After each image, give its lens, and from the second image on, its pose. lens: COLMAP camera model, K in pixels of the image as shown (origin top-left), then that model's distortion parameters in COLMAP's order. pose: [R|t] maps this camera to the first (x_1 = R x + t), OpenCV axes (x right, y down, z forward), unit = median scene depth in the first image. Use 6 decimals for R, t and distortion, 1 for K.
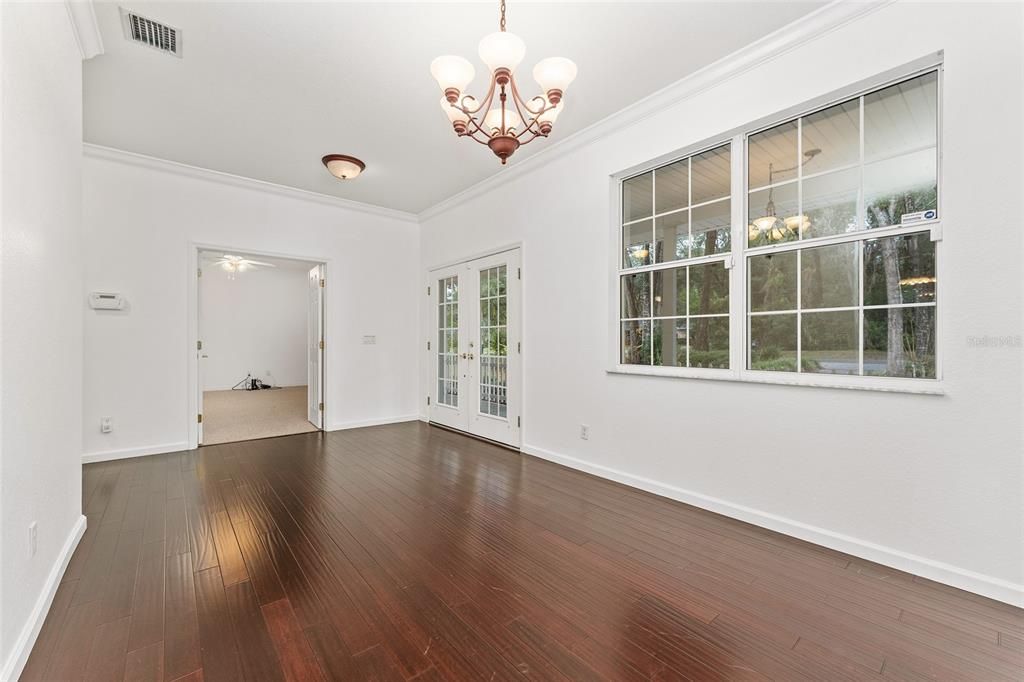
lens RADIAL K [[409.8, 0, 512.0], [0, 409.8, 341.0], [0, 0, 1]] dist [-0.000098, 0.000008]
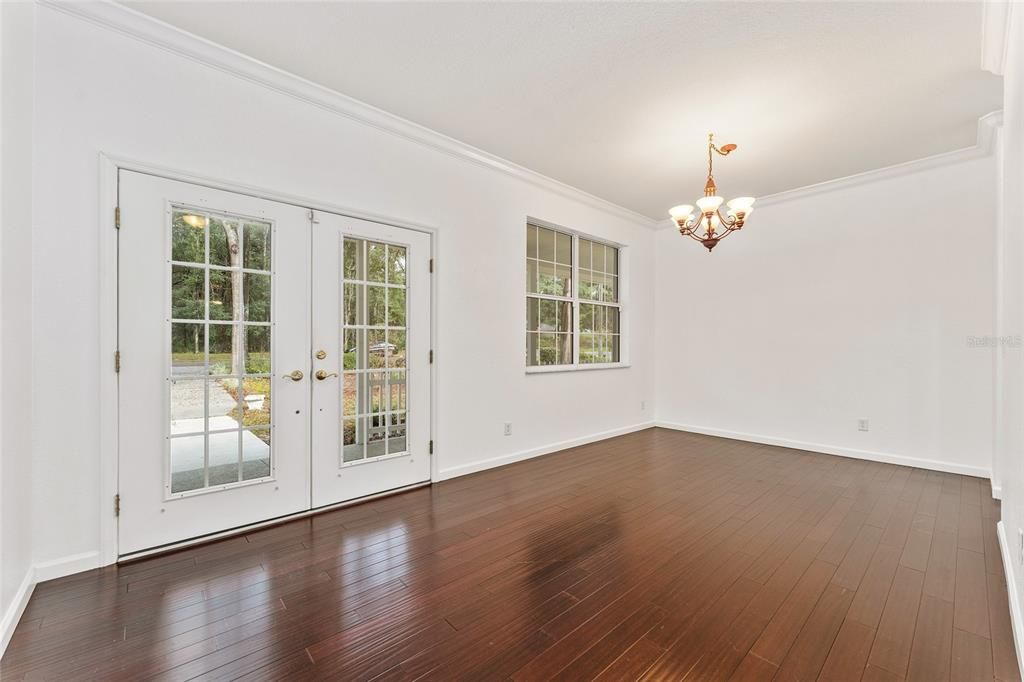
lens RADIAL K [[409.8, 0, 512.0], [0, 409.8, 341.0], [0, 0, 1]] dist [-0.000098, 0.000008]
pose [[-0.034402, 0.009461, 0.999363, -0.804969], [-0.003277, 0.999949, -0.009579, -0.007387], [-0.999403, -0.003605, -0.034369, 0.868168]]
